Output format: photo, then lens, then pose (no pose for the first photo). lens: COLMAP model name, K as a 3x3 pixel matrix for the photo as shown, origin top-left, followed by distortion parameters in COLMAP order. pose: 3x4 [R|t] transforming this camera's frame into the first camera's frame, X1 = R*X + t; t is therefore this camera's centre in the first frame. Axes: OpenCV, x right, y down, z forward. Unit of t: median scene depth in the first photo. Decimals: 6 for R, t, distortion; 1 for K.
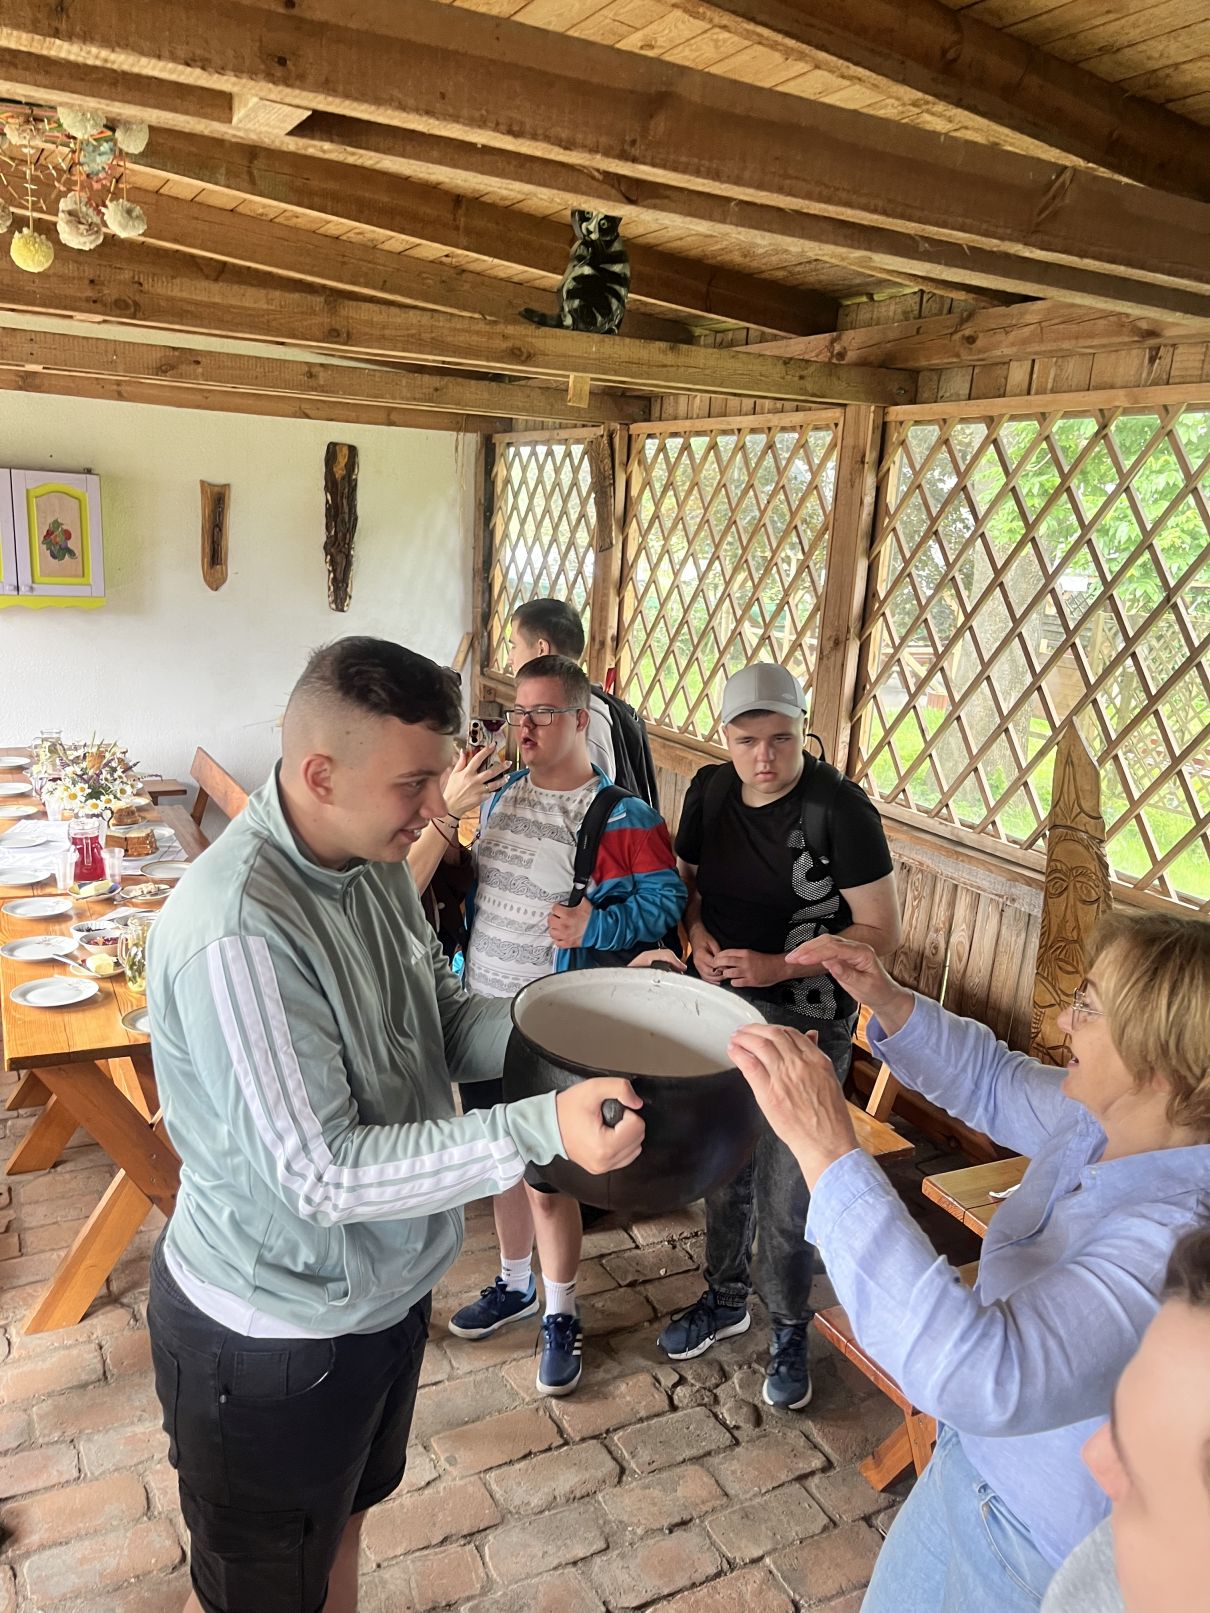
lens RADIAL K [[1222.9, 0, 596.7], [0, 1222.9, 813.2], [0, 0, 1]] dist [0.062540, -0.090439]
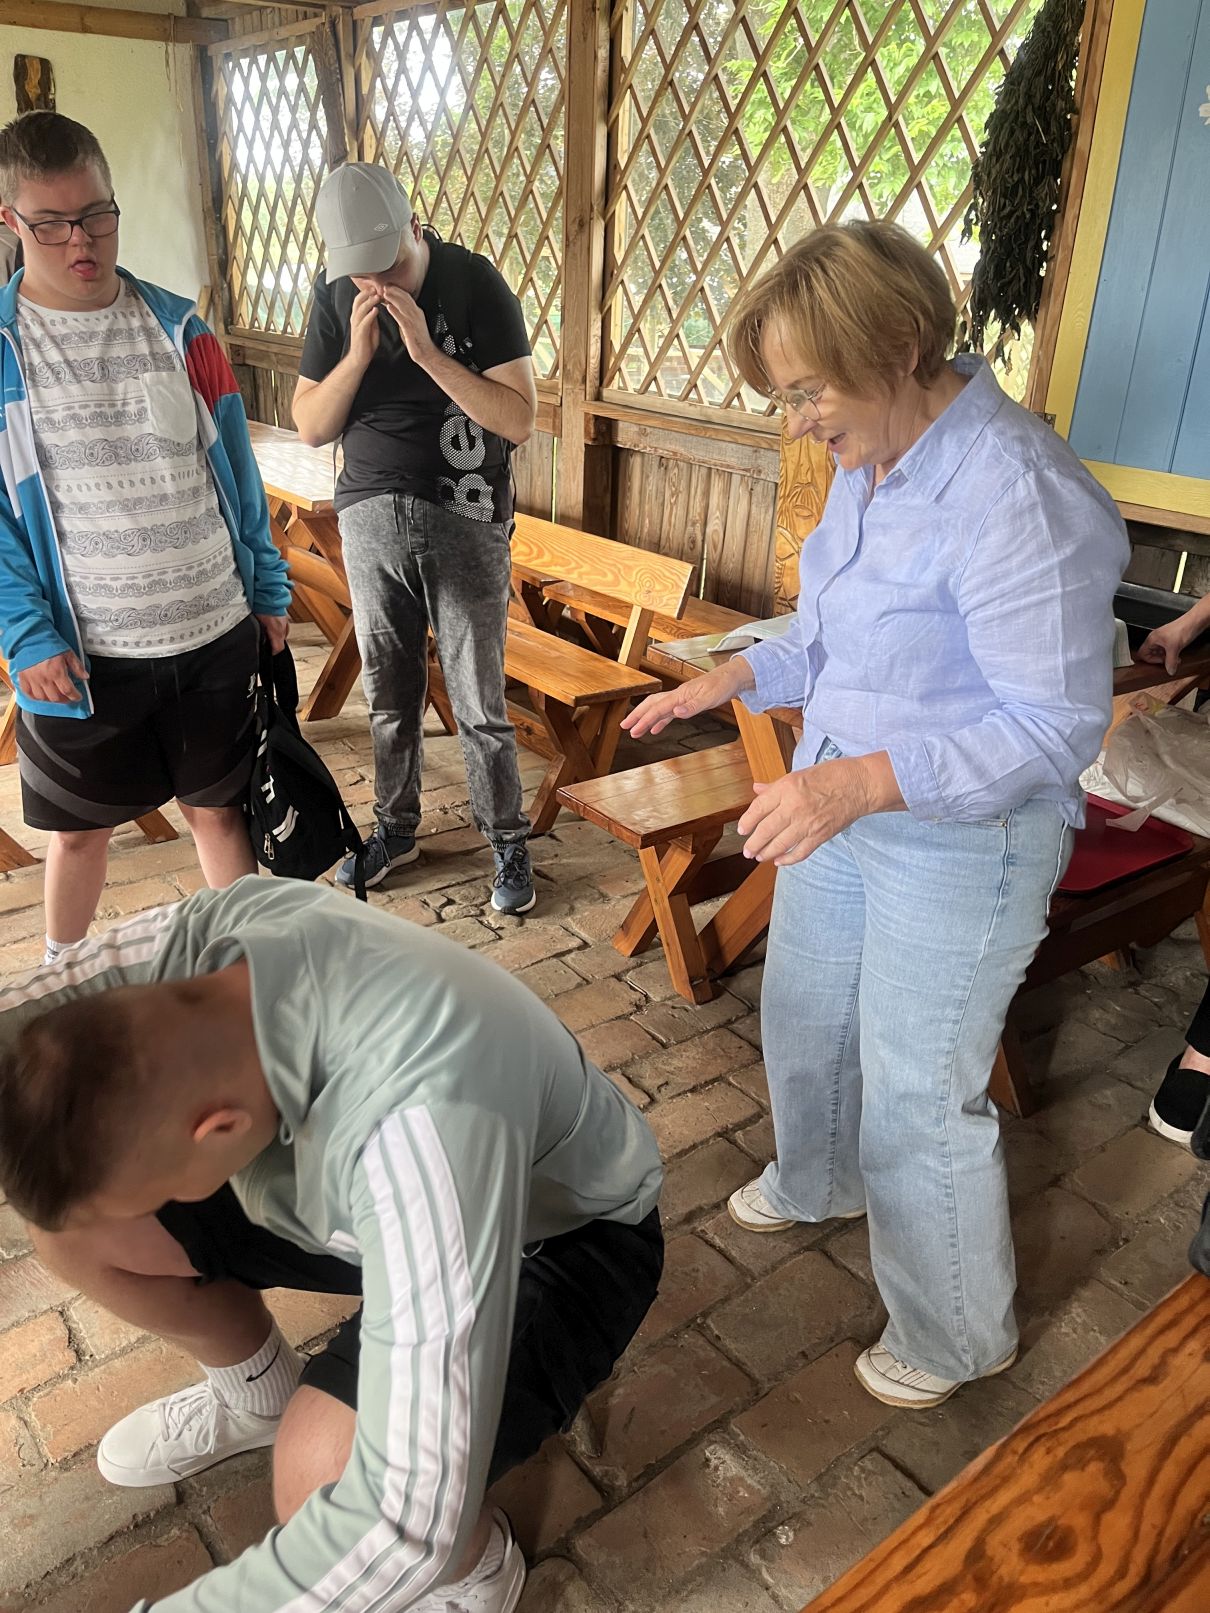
lens RADIAL K [[1222.9, 0, 597.2], [0, 1222.9, 802.0], [0, 0, 1]] dist [0.062540, -0.090439]
pose [[0.986630, -0.084781, 0.139186, 0.035925], [0.057992, 0.980773, 0.186335, 0.123037], [-0.152307, -0.175772, 0.972577, -0.015089]]
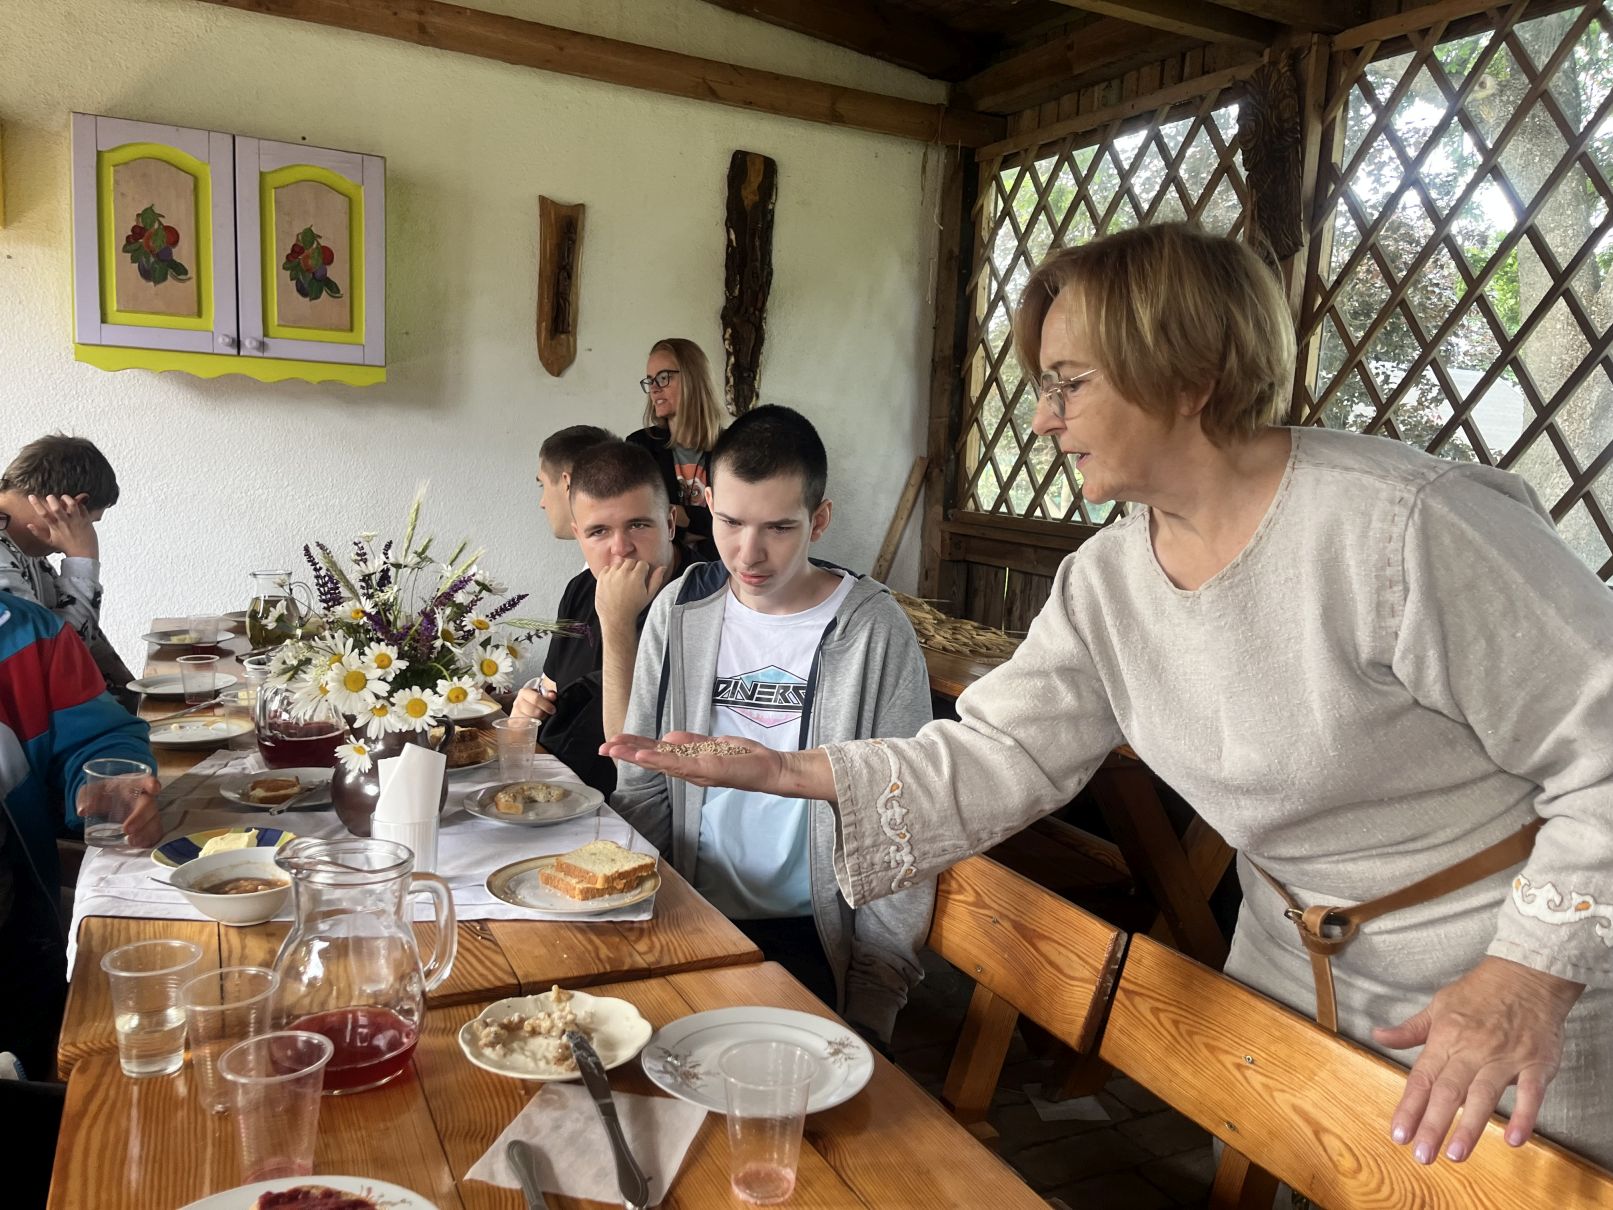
lens RADIAL K [[1222.9, 0, 800.7], [0, 1222.9, 607.3], [0, 0, 1]] dist [0.062540, -0.090439]
pose [[0.999889, -0.007374, -0.012920, -0.264285], [0.005930, 0.994082, -0.108470, 0.003819], [0.013643, 0.108382, 0.994016, 0.587235]]
